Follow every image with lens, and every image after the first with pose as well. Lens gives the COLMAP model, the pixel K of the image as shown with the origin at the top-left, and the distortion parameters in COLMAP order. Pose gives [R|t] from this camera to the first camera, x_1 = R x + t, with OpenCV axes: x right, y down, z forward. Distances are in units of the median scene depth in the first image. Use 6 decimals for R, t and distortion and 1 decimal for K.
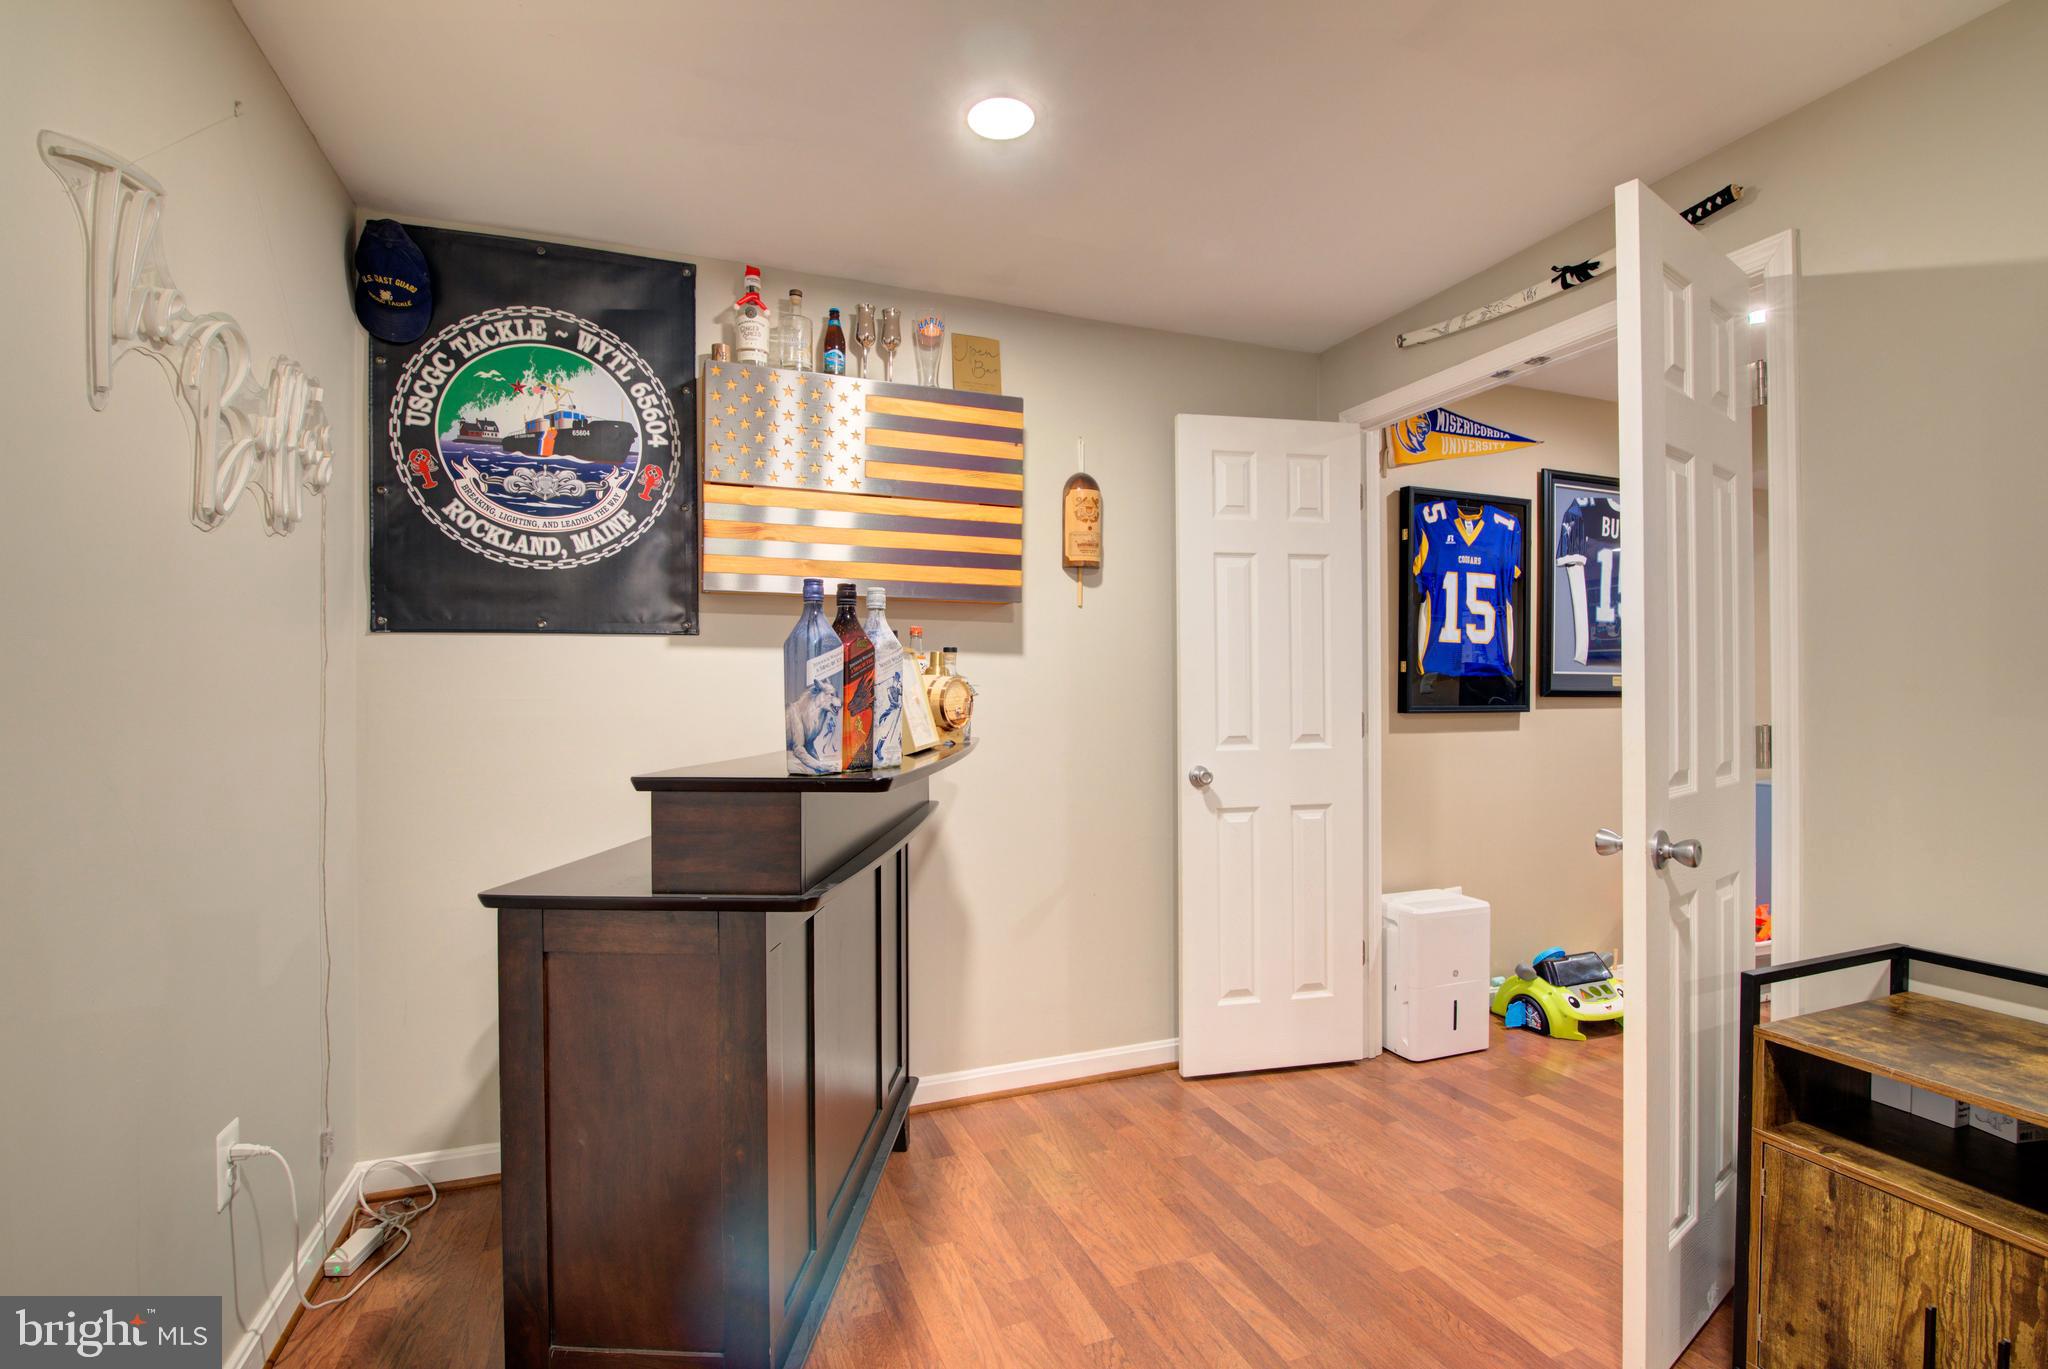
lens RADIAL K [[935.5, 0, 1030.3], [0, 935.5, 694.3], [0, 0, 1]] dist [-0.019906, -0.000079]
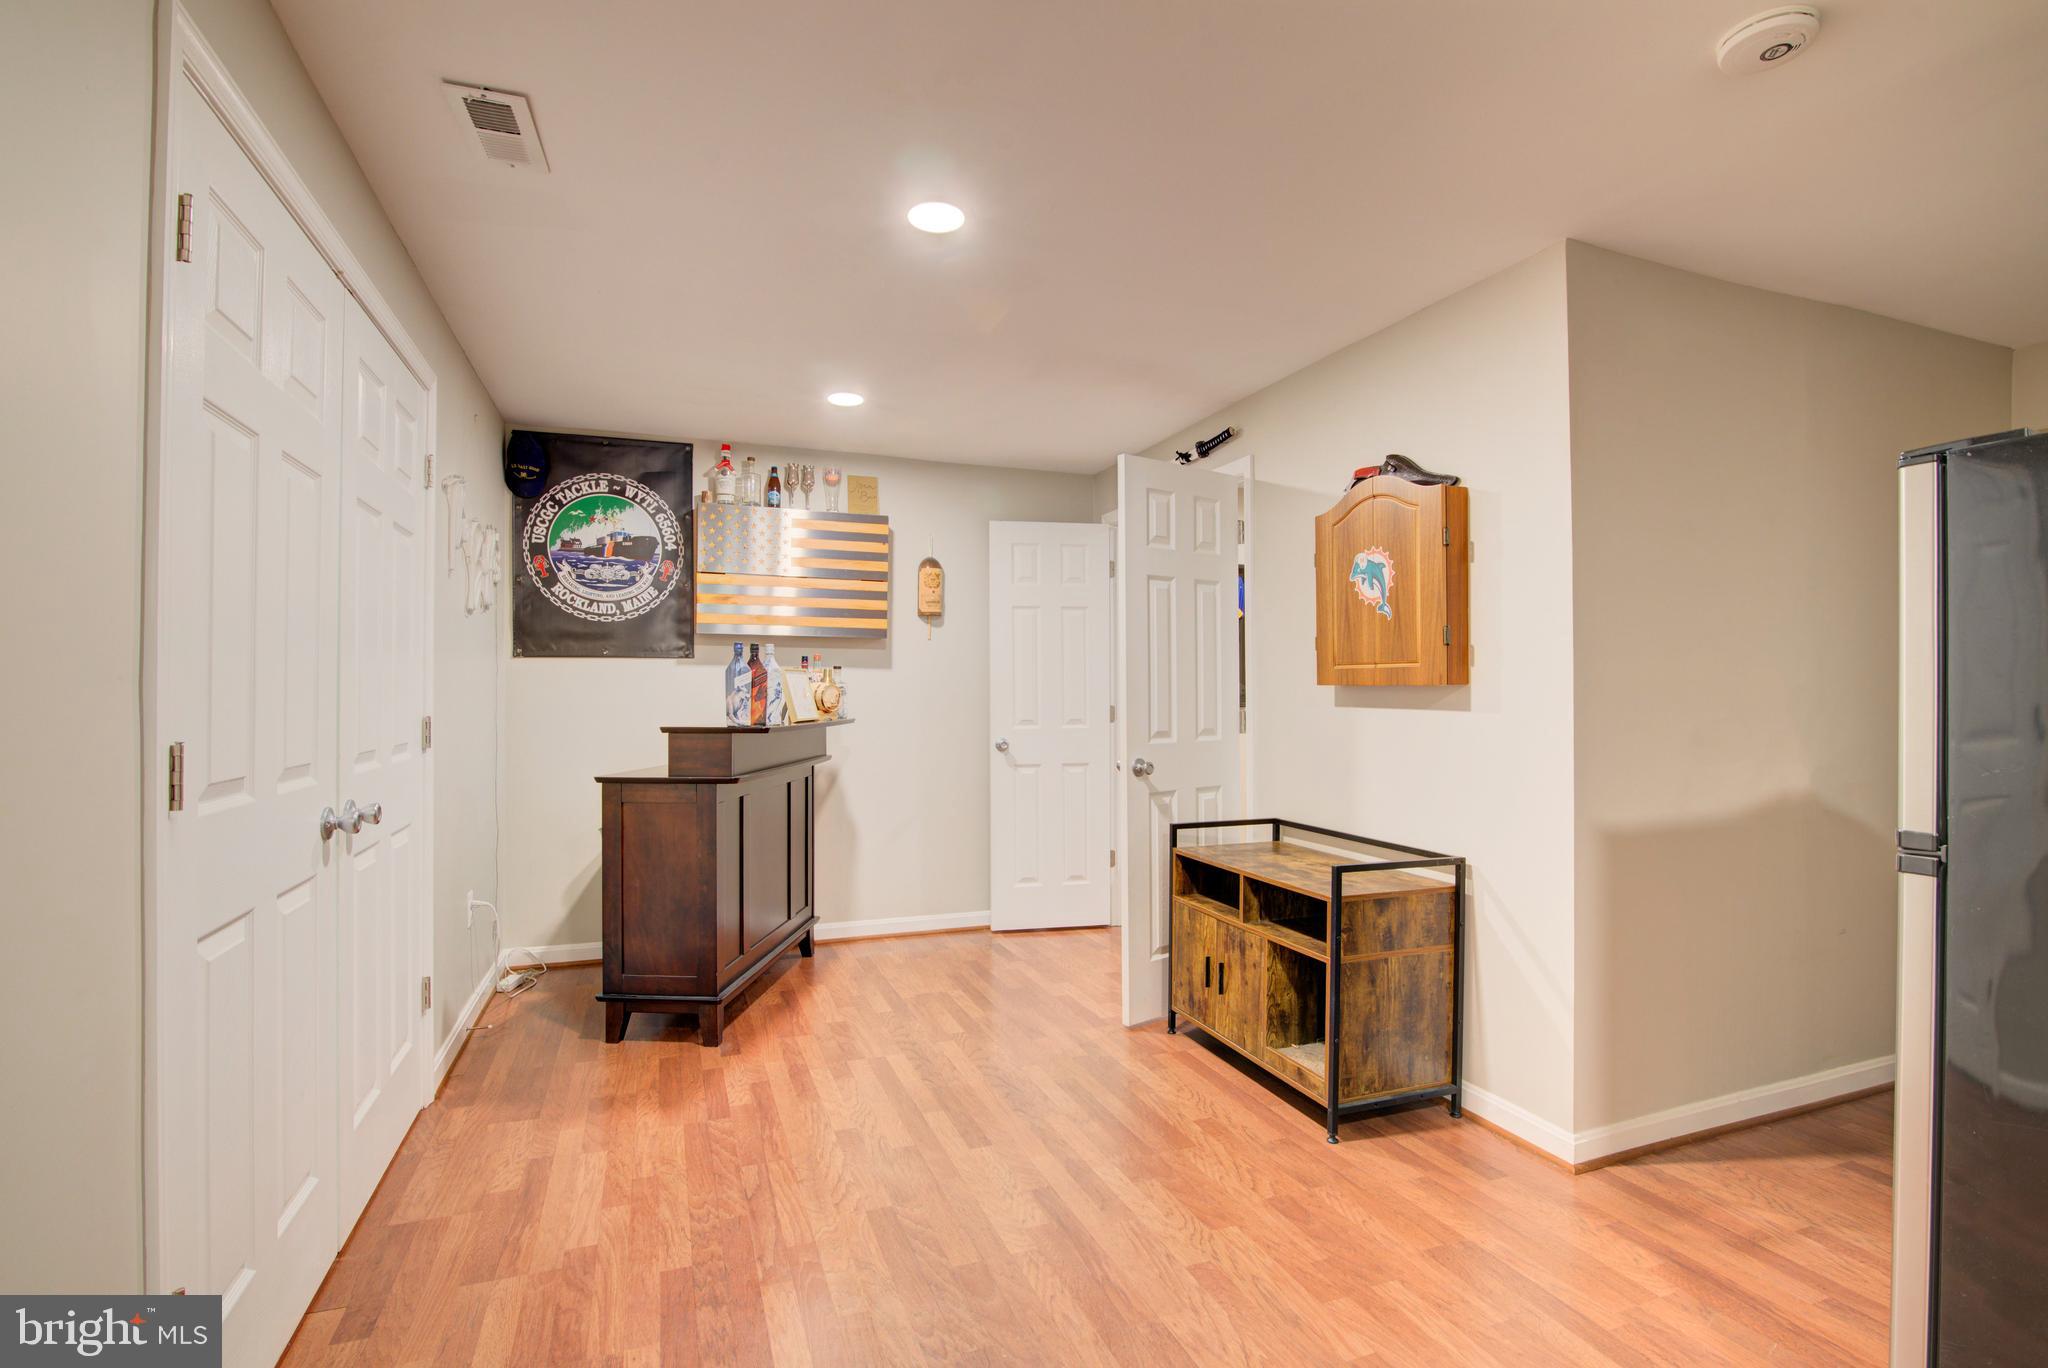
lens RADIAL K [[935.5, 0, 1030.3], [0, 935.5, 693.8], [0, 0, 1]] dist [-0.019906, -0.000079]
pose [[0.999958, 0.004746, -0.007822, 0.303022], [-0.004760, 0.999987, -0.001820, 0.002922], [0.007814, 0.001857, 0.999968, -0.778516]]
